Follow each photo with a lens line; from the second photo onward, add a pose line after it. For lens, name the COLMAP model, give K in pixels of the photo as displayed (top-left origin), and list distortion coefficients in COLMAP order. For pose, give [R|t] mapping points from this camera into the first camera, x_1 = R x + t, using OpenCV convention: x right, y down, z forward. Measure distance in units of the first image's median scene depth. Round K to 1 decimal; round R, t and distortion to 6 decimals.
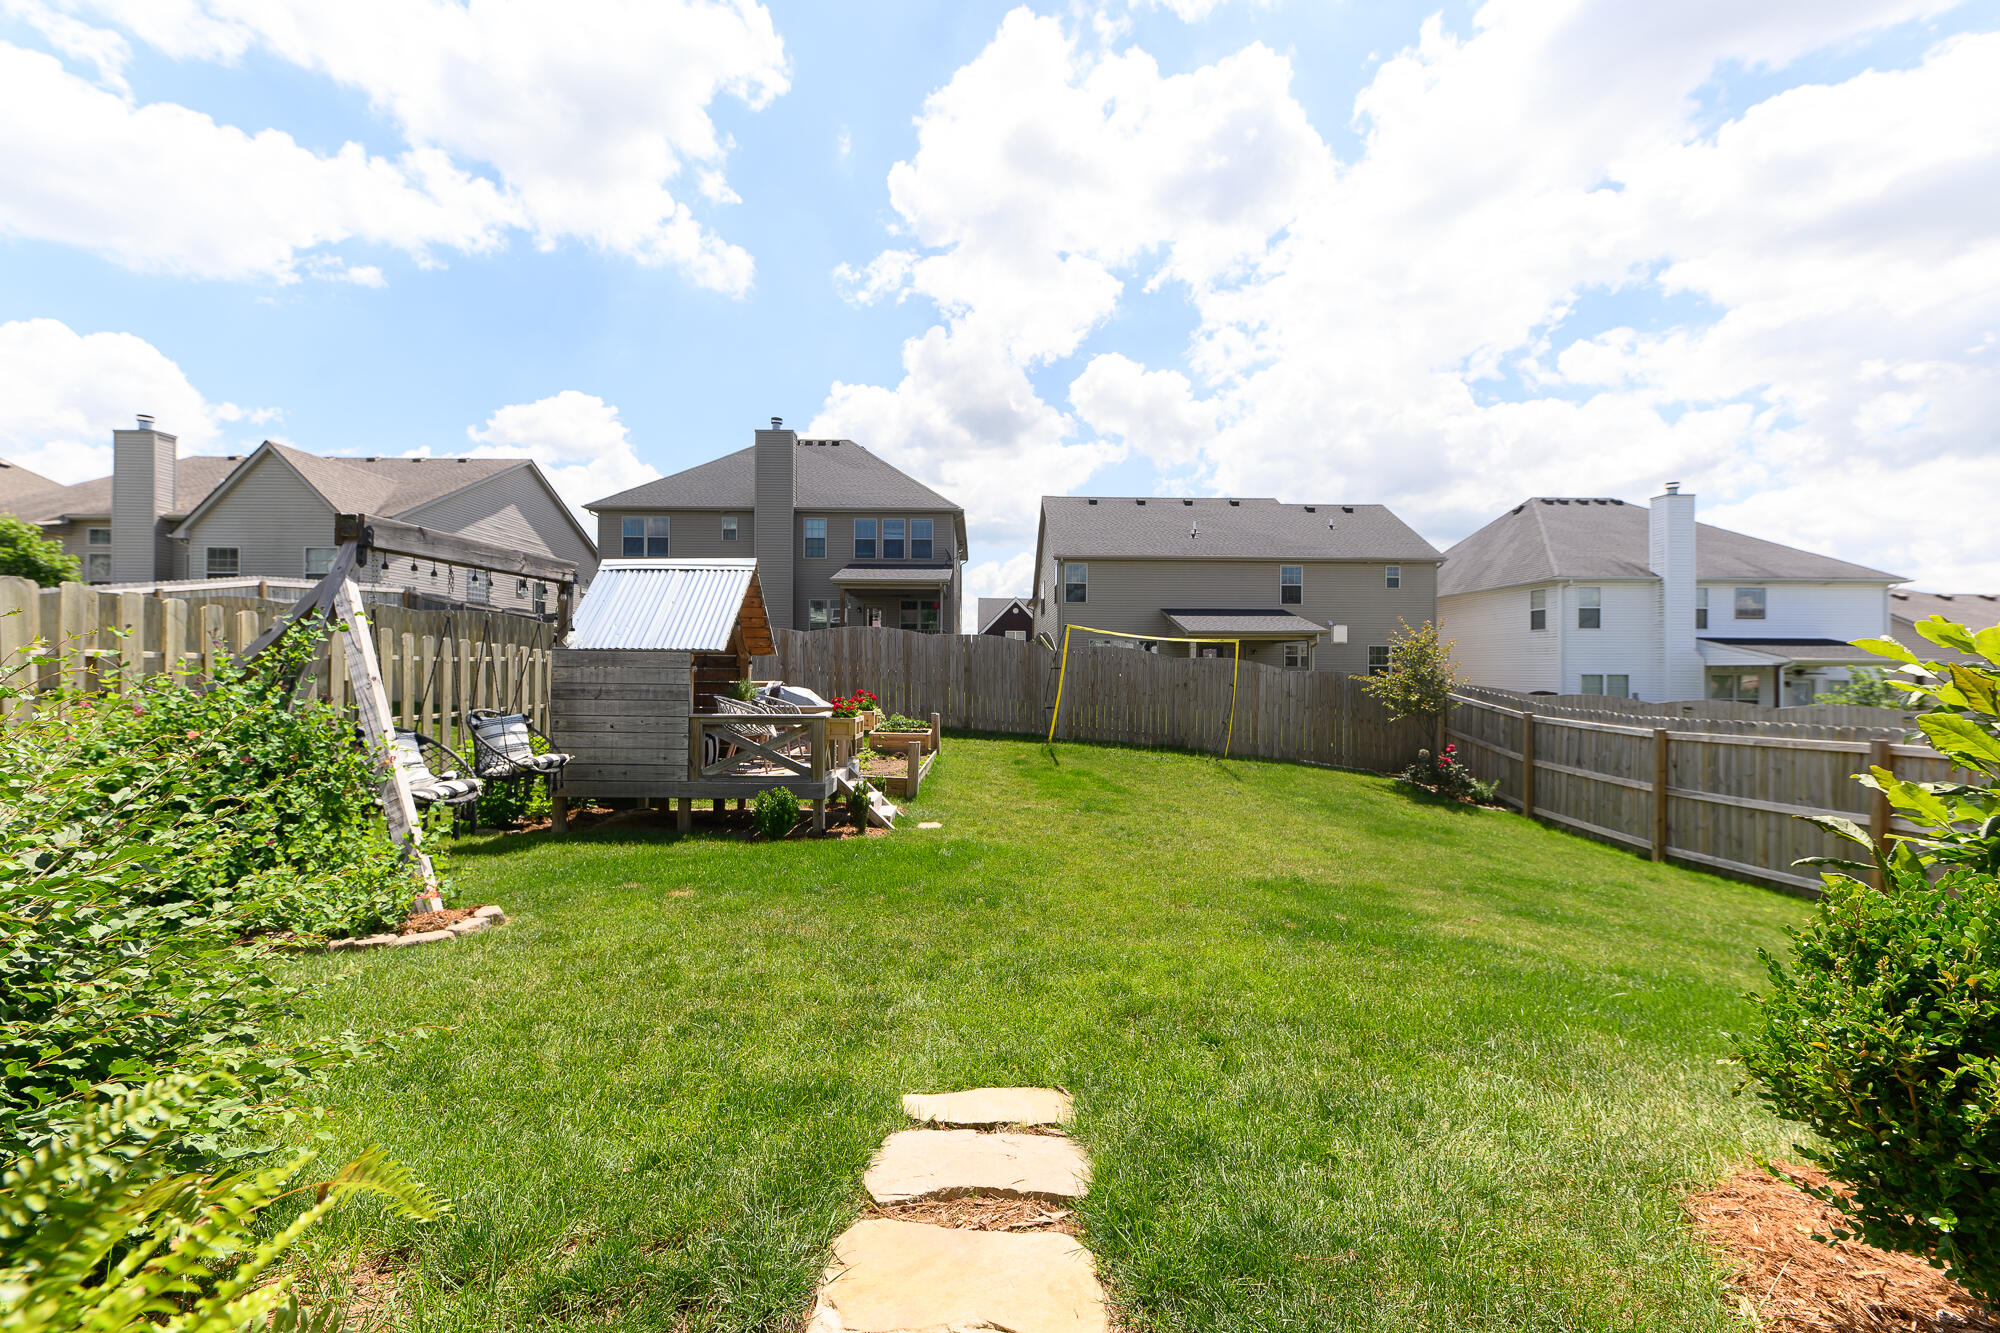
lens RADIAL K [[786.7, 0, 1000.0], [0, 786.7, 666.5], [0, 0, 1]] dist [0.002280, 0.000211]
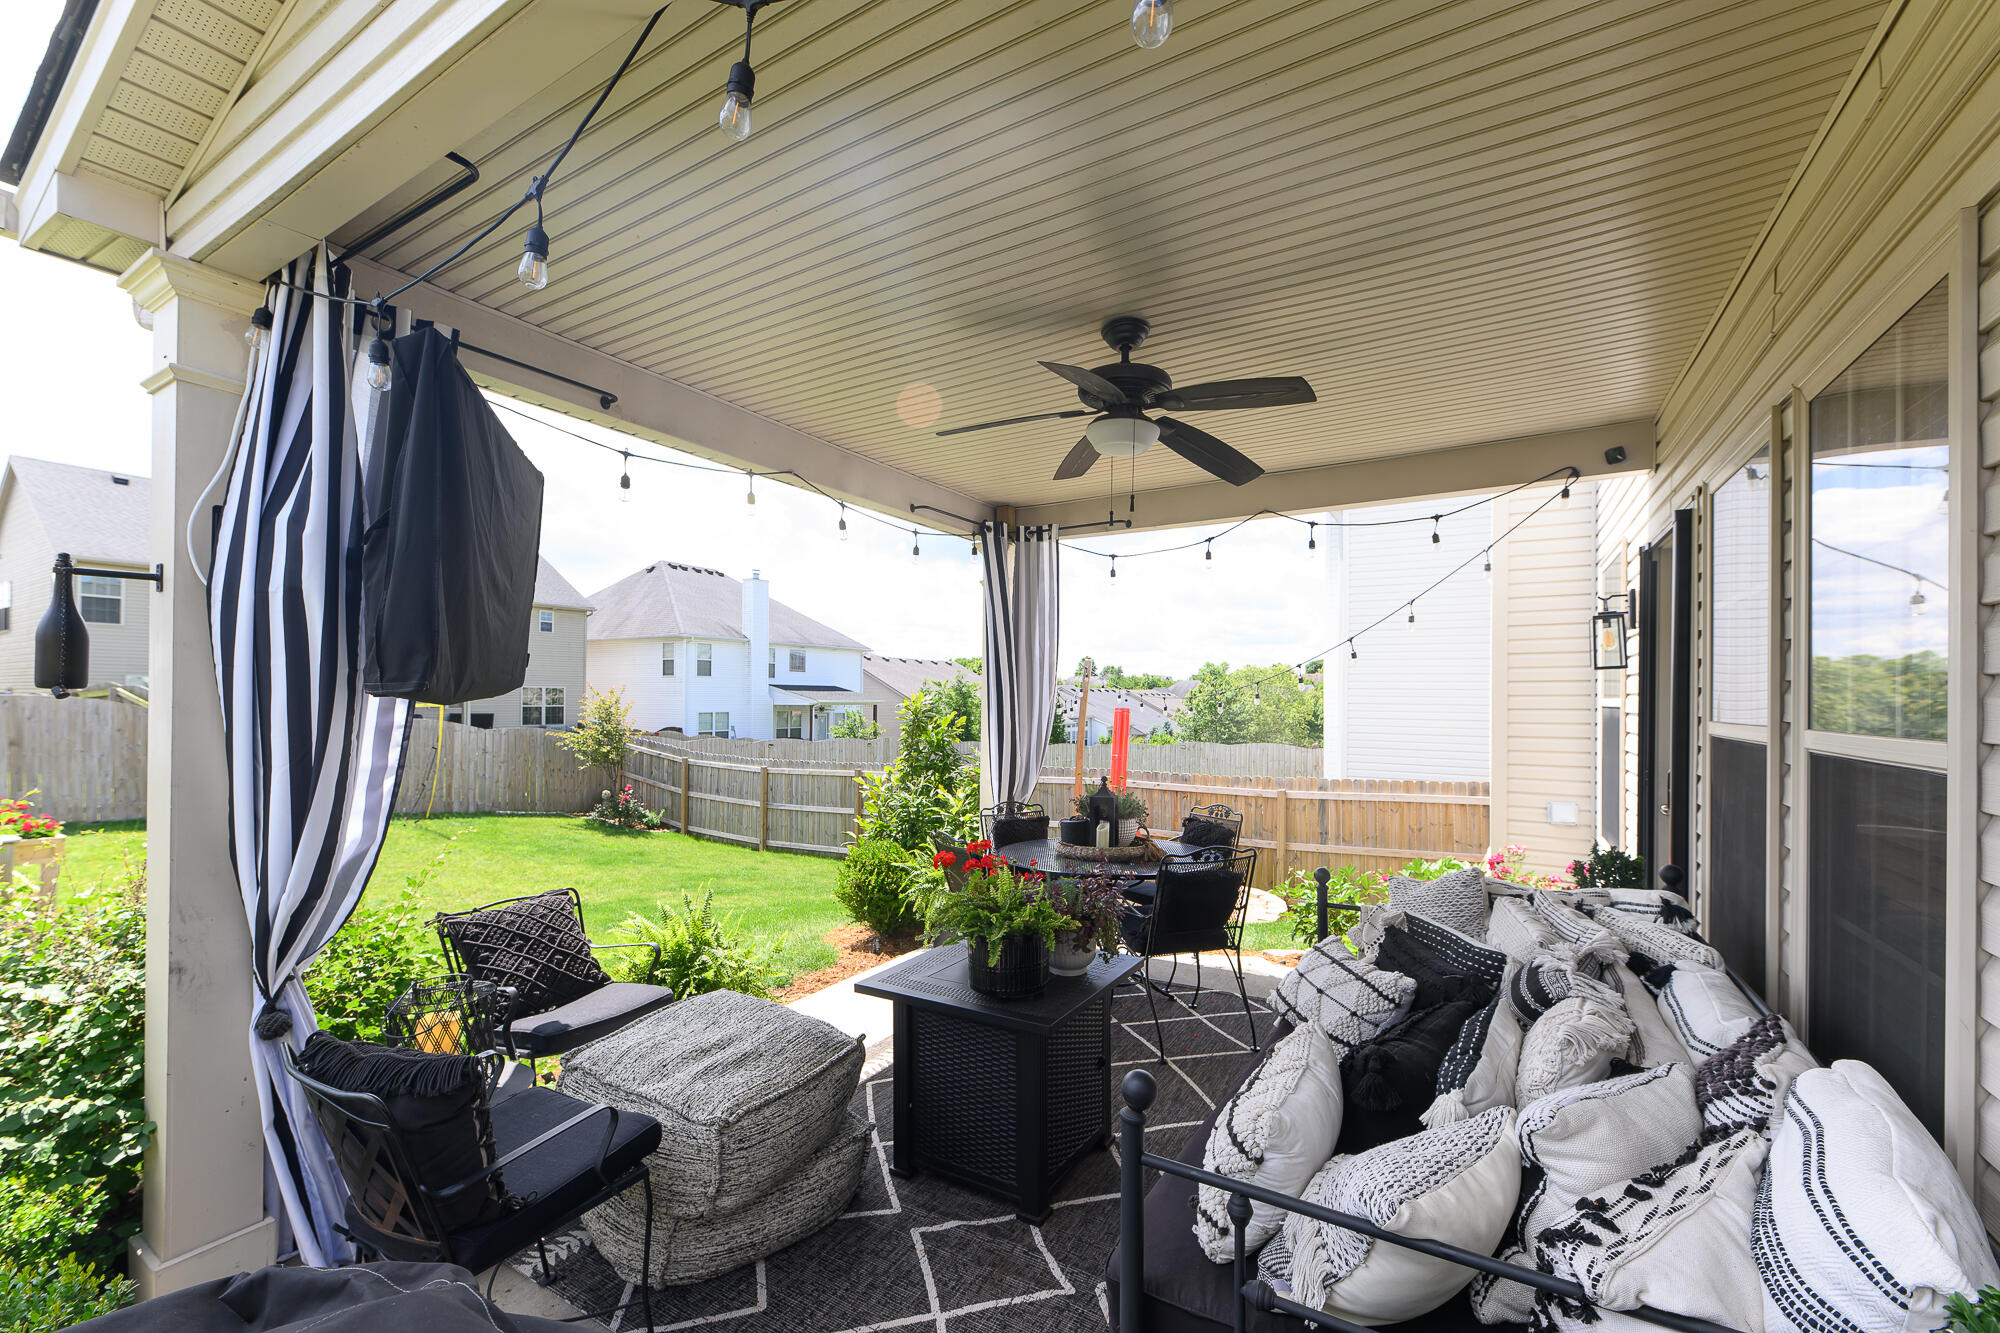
lens RADIAL K [[807.1, 0, 1005.9], [0, 807.1, 677.2], [0, 0, 1]] dist [0.001451, 0.000080]
pose [[0.522251, 0.018461, 0.852592, -0.230714], [-0.008191, 0.999828, -0.016632, -0.060290], [-0.852753, 0.001702, 0.522312, -0.205411]]
